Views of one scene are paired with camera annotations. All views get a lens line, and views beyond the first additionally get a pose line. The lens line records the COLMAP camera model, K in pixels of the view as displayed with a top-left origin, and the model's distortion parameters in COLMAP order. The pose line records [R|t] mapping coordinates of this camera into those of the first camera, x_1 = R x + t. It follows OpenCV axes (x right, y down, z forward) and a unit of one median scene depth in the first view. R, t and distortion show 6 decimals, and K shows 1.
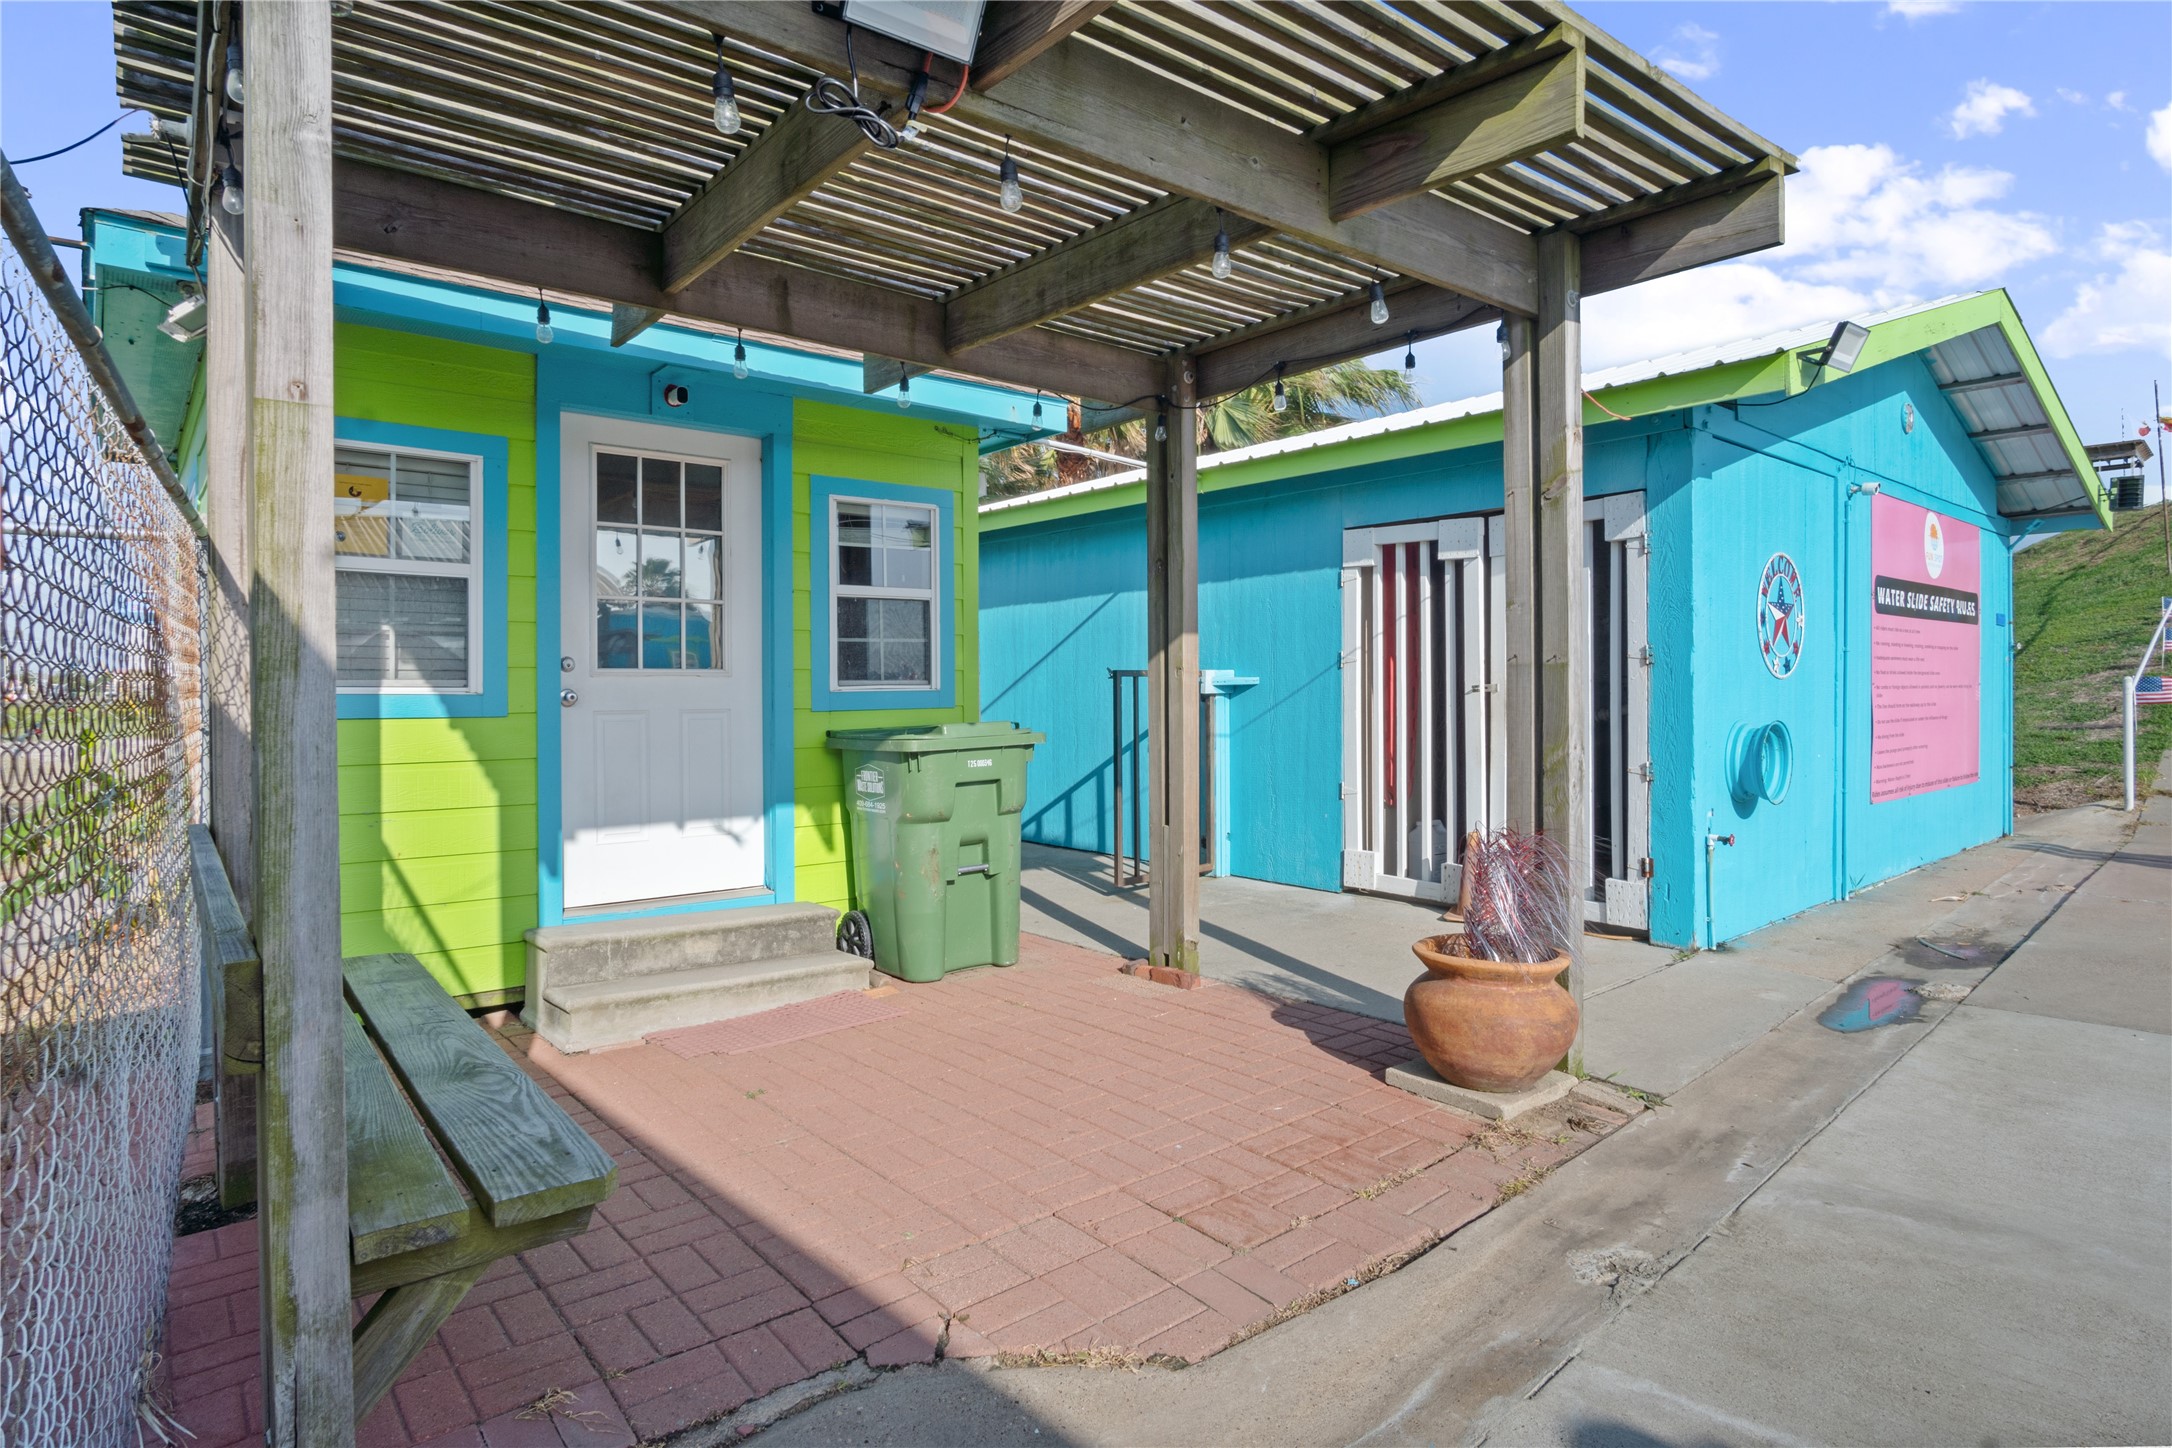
lens RADIAL K [[1167.8, 0, 1090.4], [0, 1167.8, 699.4], [0, 0, 1]] dist [-0.030771, 0.008897]
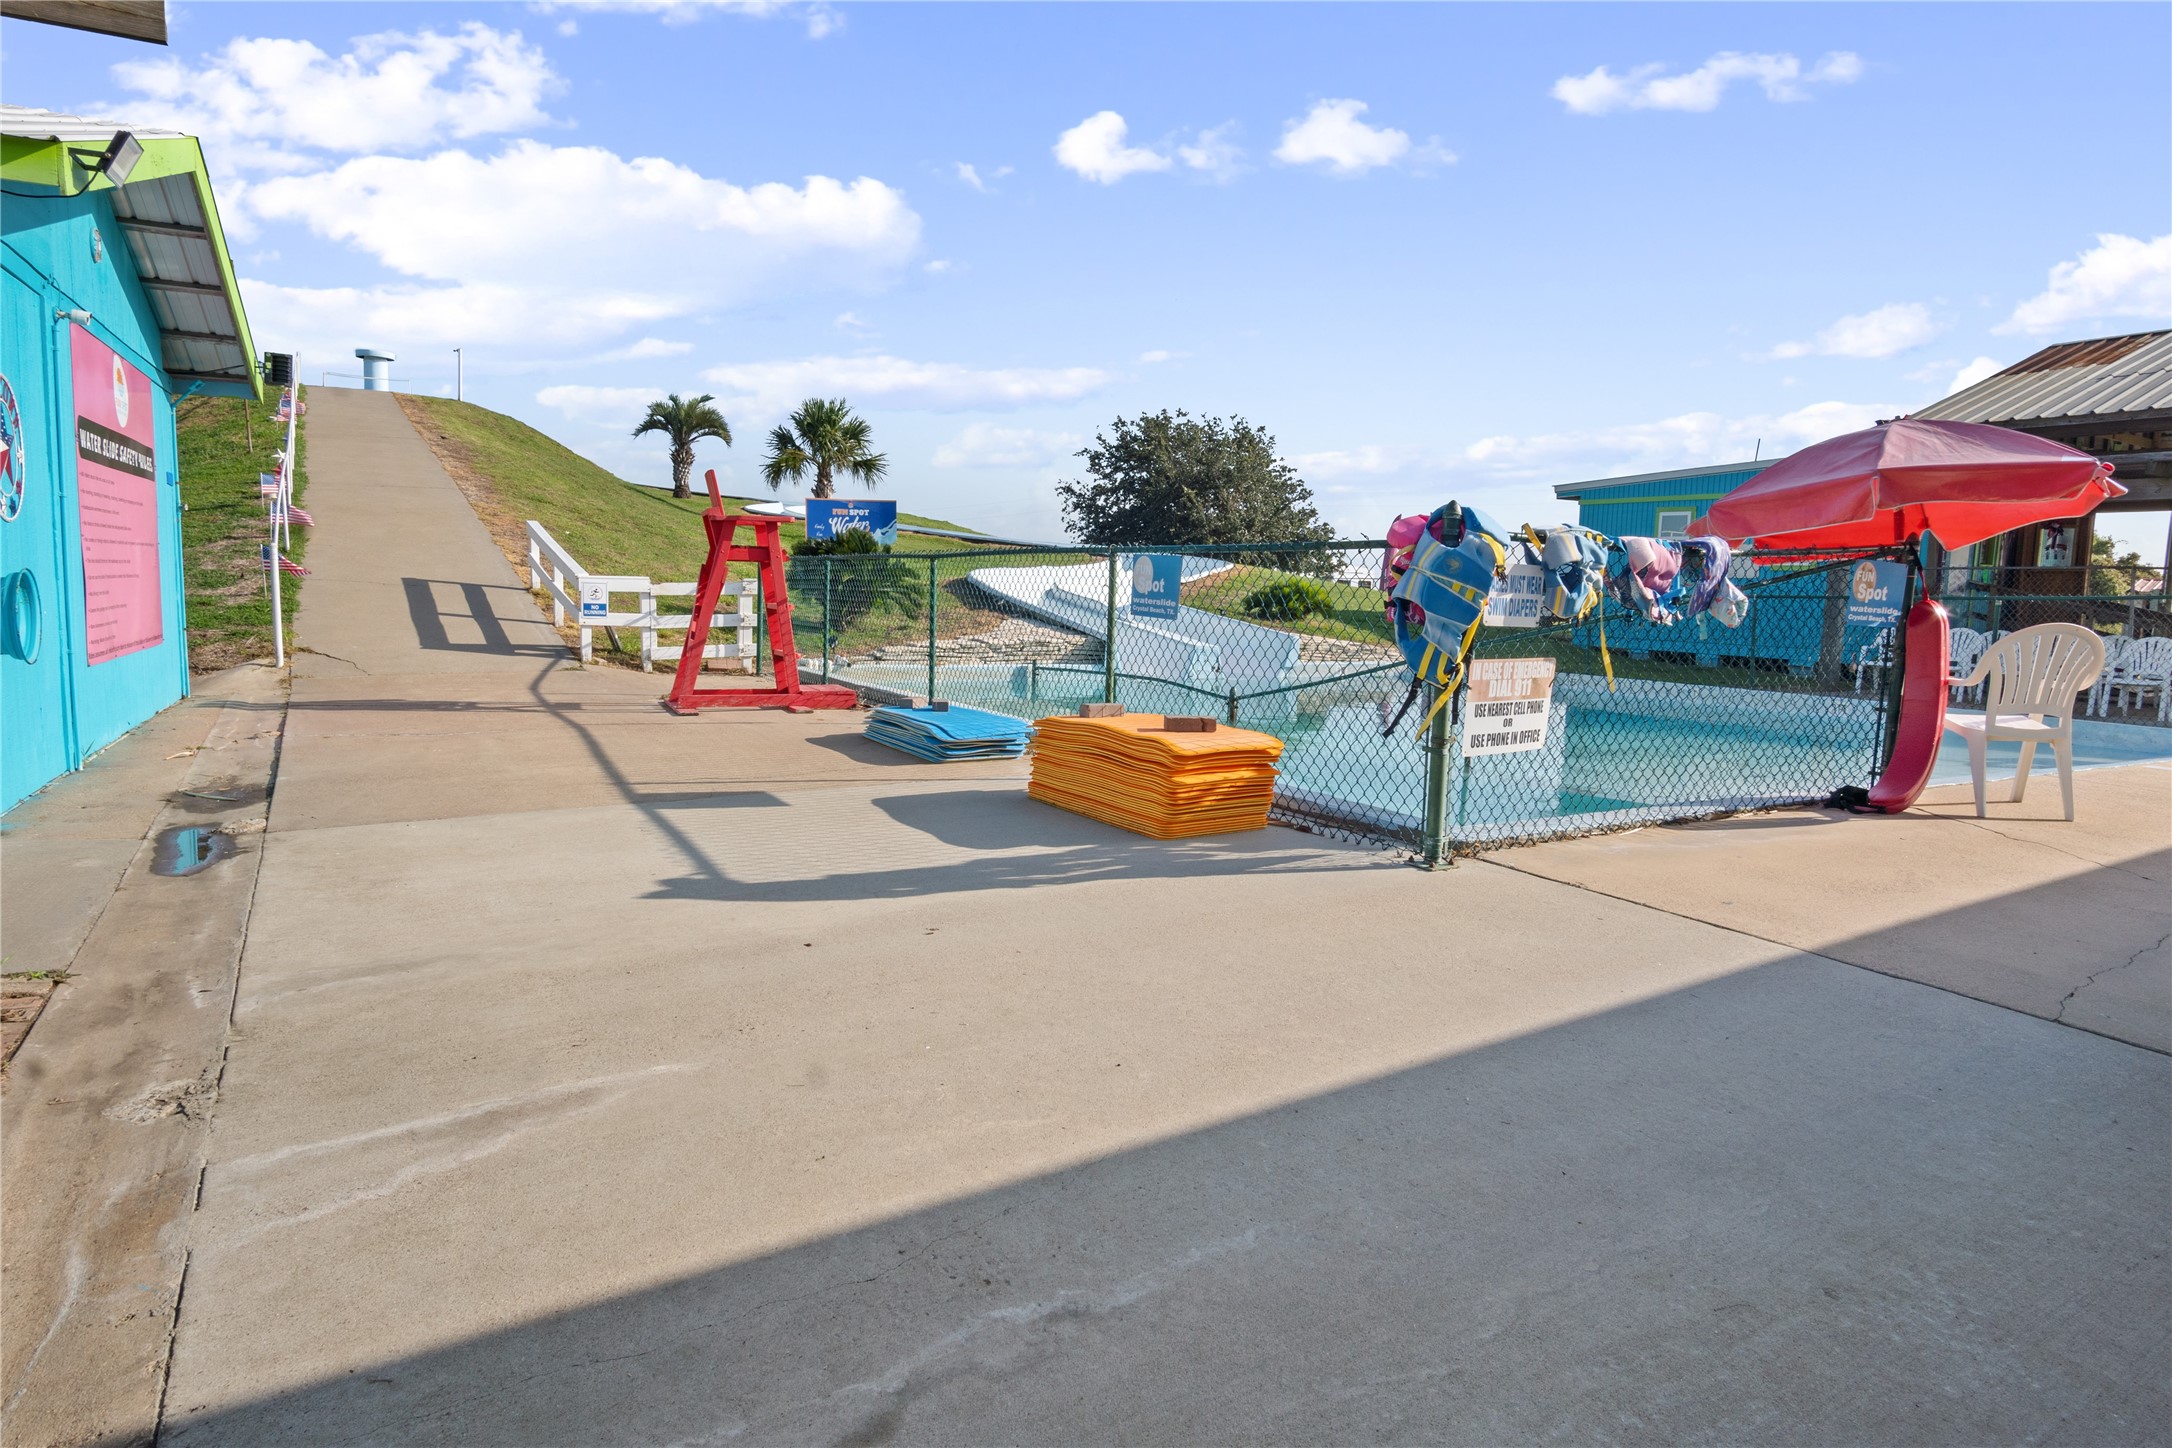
lens RADIAL K [[1243.2, 0, 1113.1], [0, 1243.2, 780.6], [0, 0, 1]] dist [-0.030161, 0.000451]
pose [[0.166546, -0.140247, 0.976009, -0.190037], [-0.020083, 0.989145, 0.145562, 0.026564], [-0.985829, -0.043844, 0.161922, 0.022874]]
